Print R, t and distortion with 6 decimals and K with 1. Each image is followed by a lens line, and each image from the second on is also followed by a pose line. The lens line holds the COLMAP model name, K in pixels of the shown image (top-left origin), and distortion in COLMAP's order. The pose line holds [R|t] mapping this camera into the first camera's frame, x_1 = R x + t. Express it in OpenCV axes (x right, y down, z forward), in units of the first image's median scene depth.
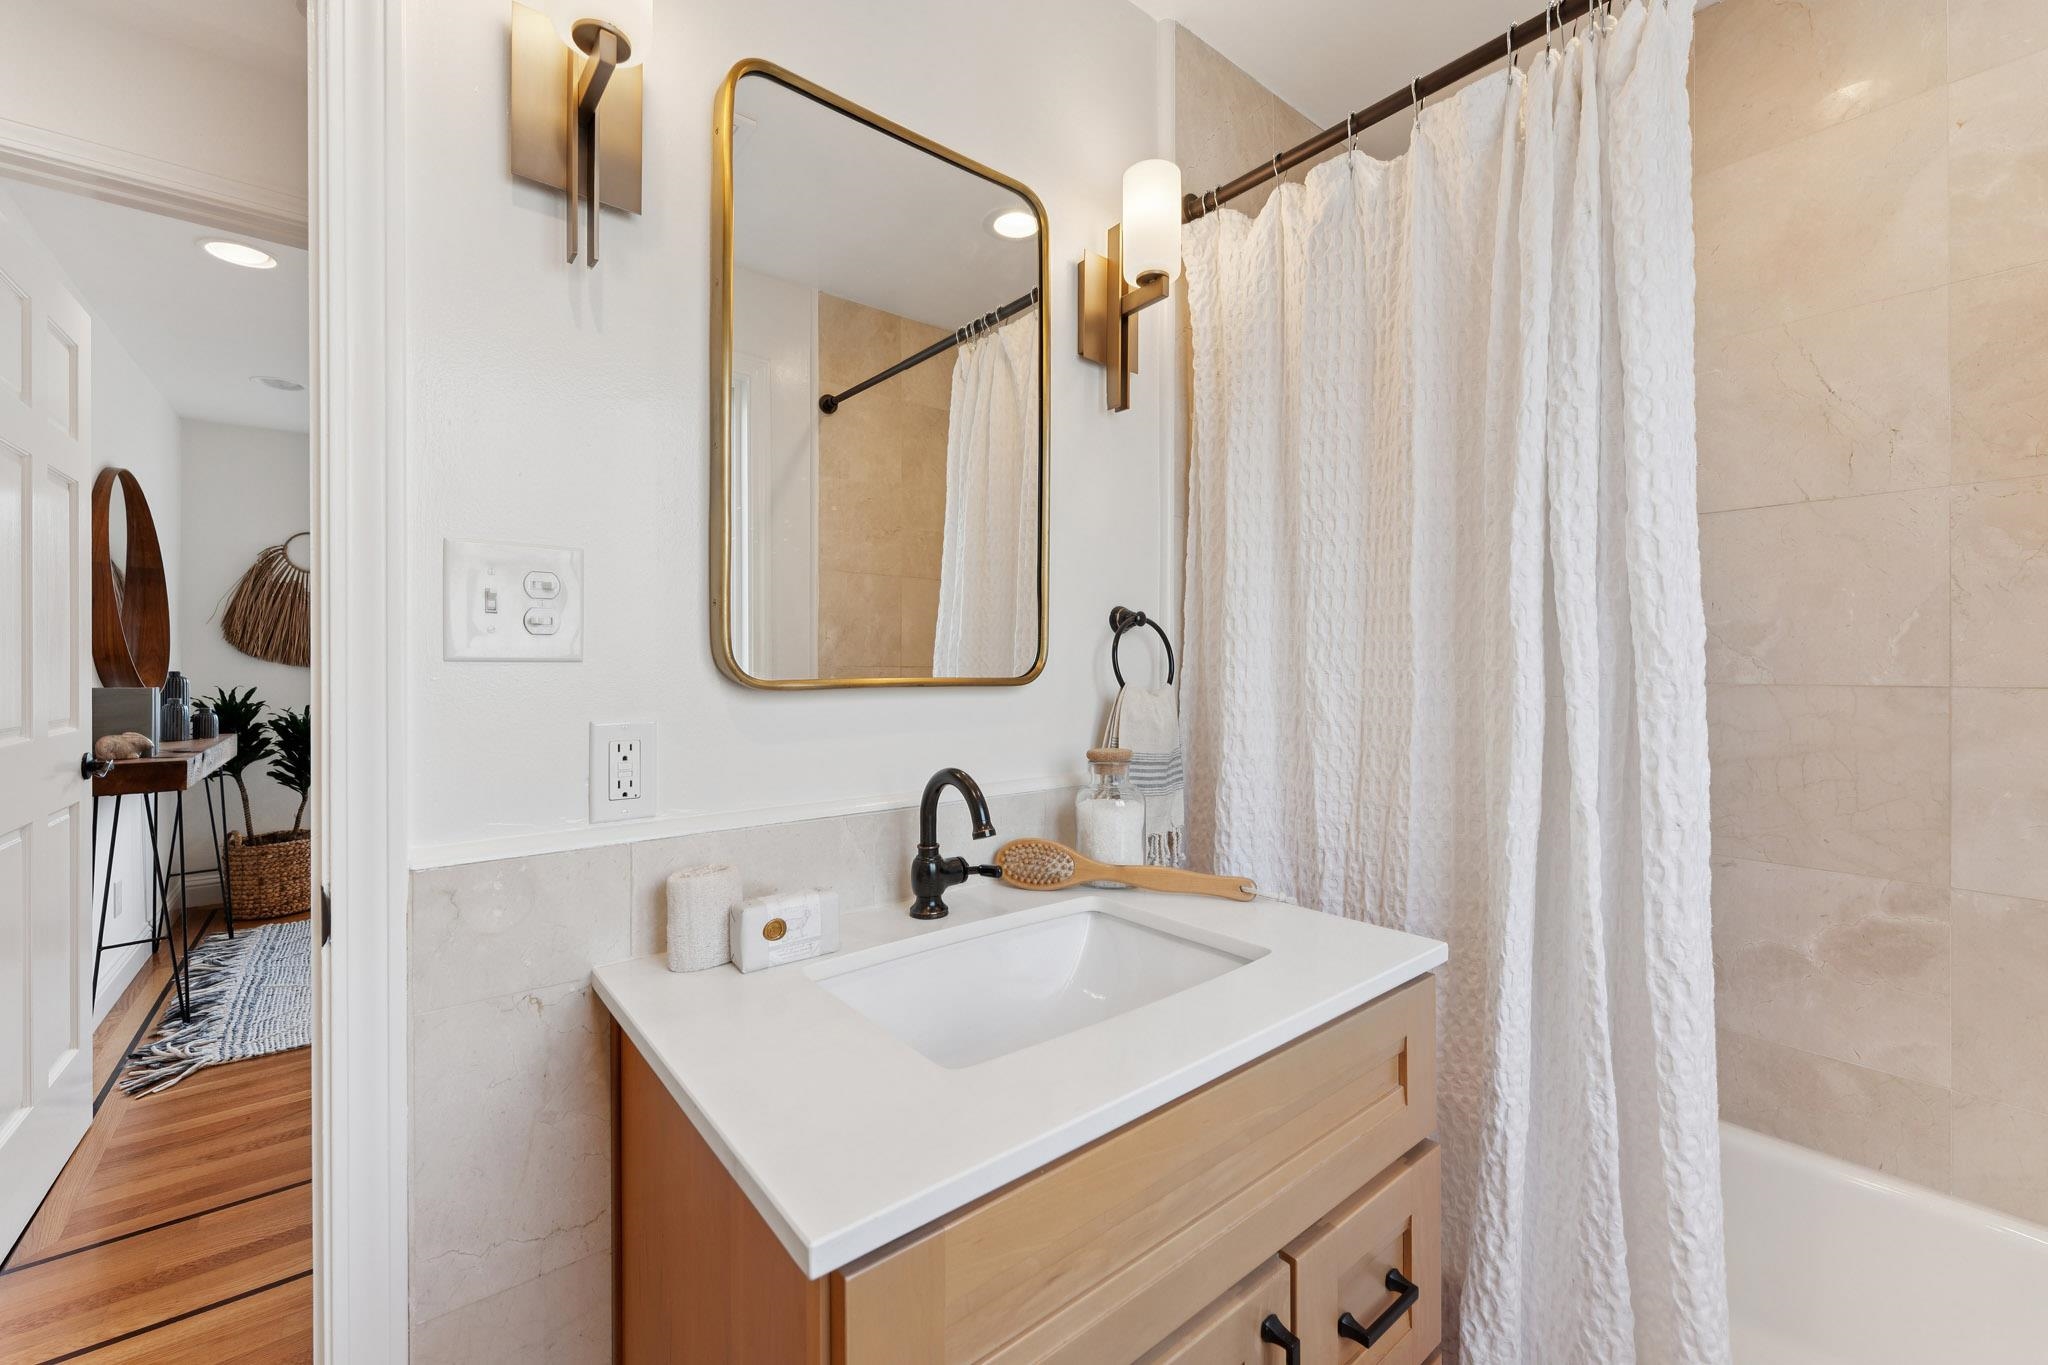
lens RADIAL K [[814.9, 0, 1020.3], [0, 814.9, 662.5], [0, 0, 1]] dist [-0.000716, -0.000831]
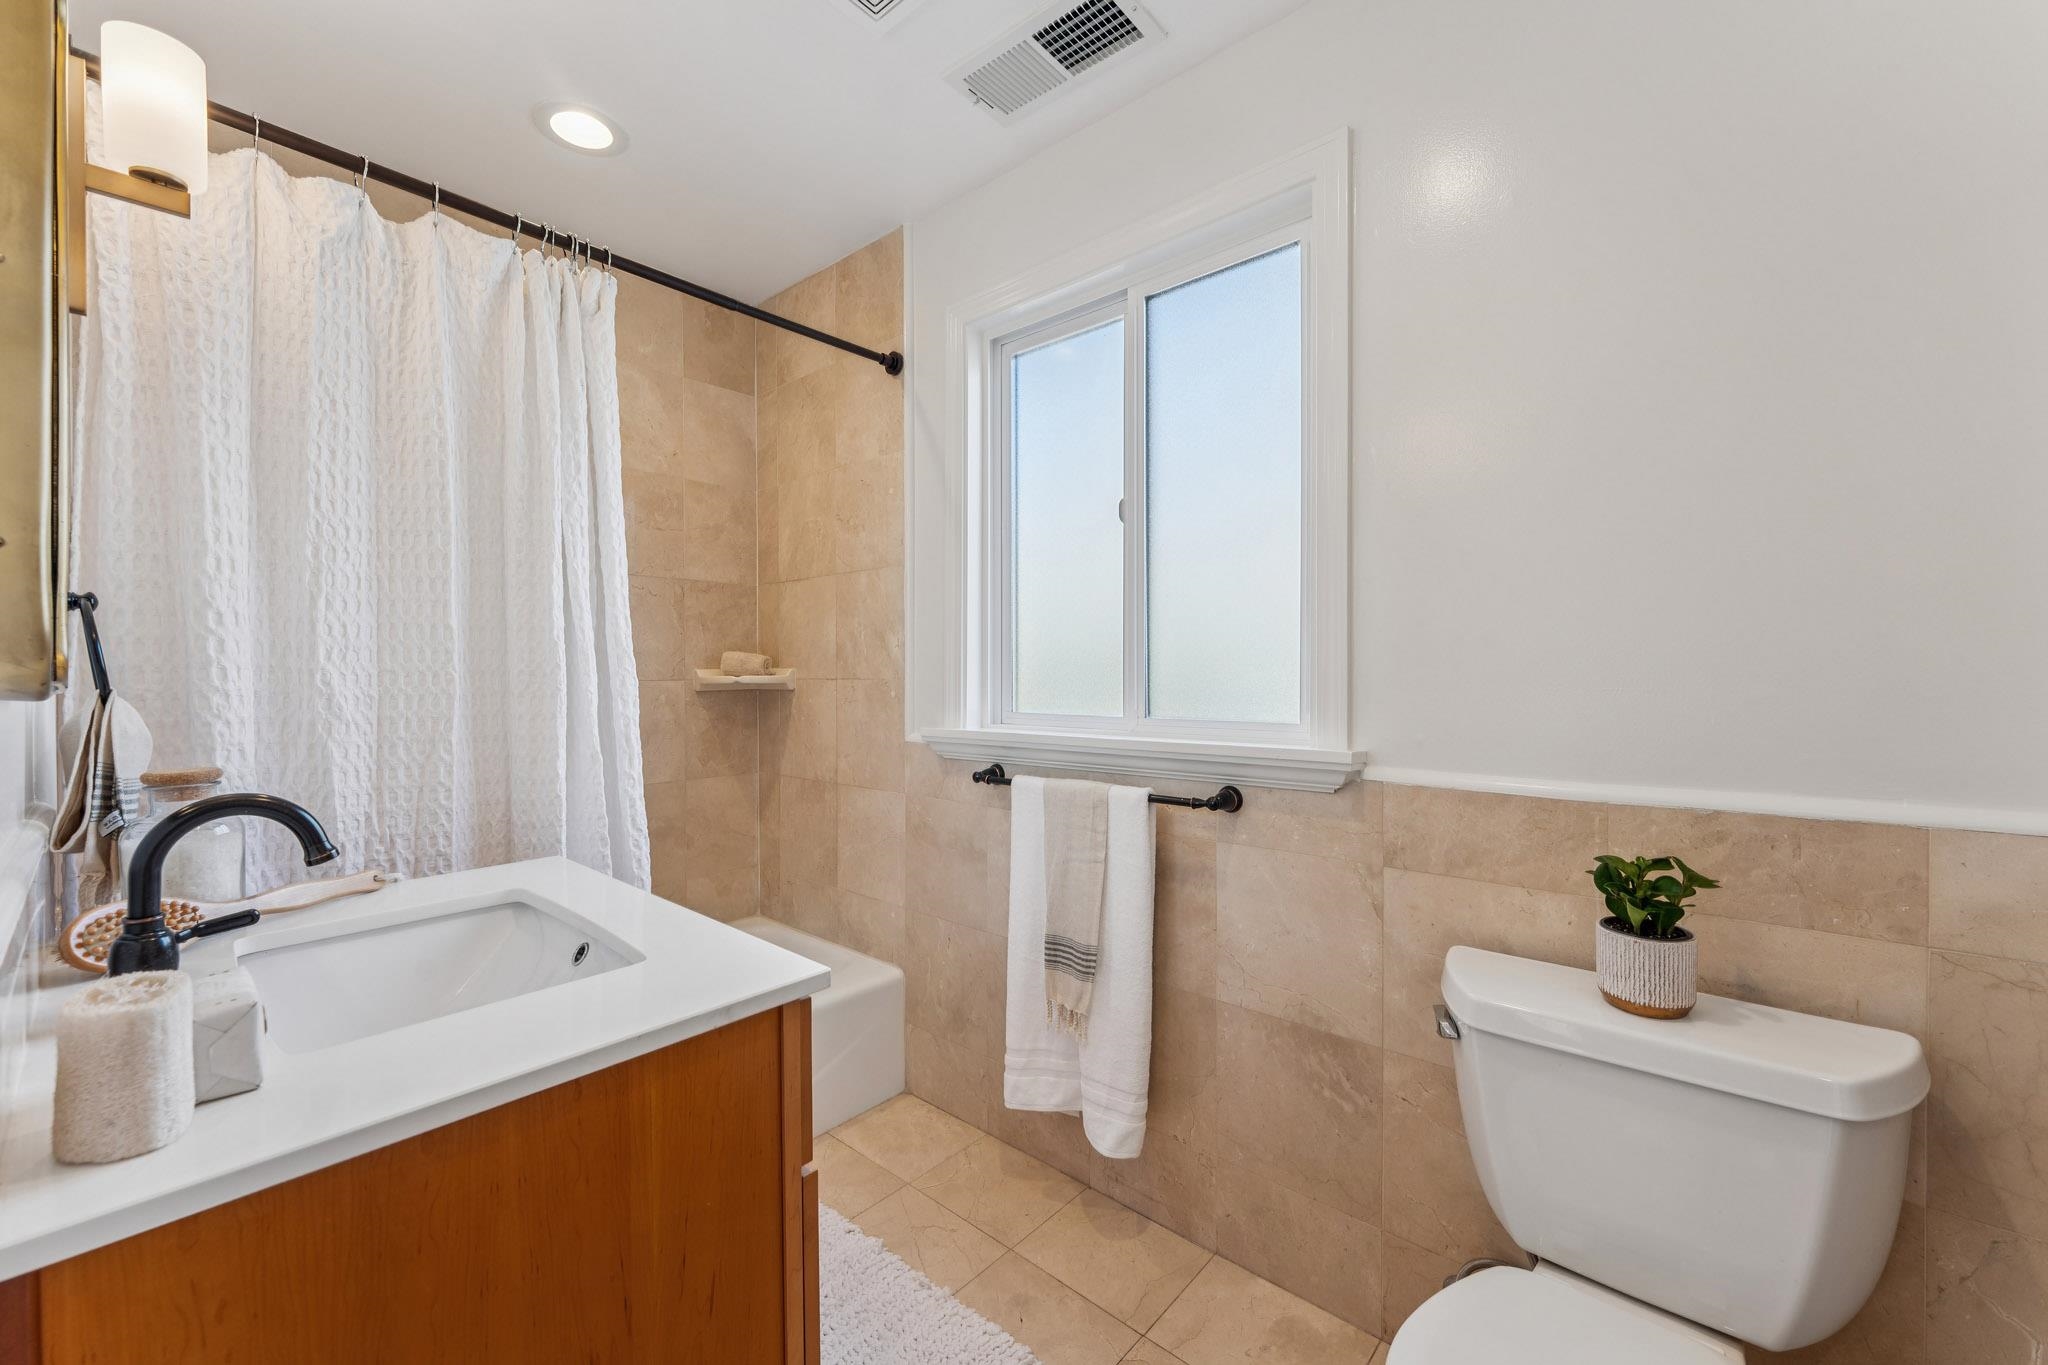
lens RADIAL K [[814.9, 0, 1032.8], [0, 814.9, 674.0], [0, 0, 1]] dist [-0.000716, -0.000831]
pose [[-0.177574, -0.004357, 0.984098, -0.816747], [-0.008409, 0.999960, 0.002910, 0.002208], [-0.984071, -0.007759, -0.177604, 0.316692]]
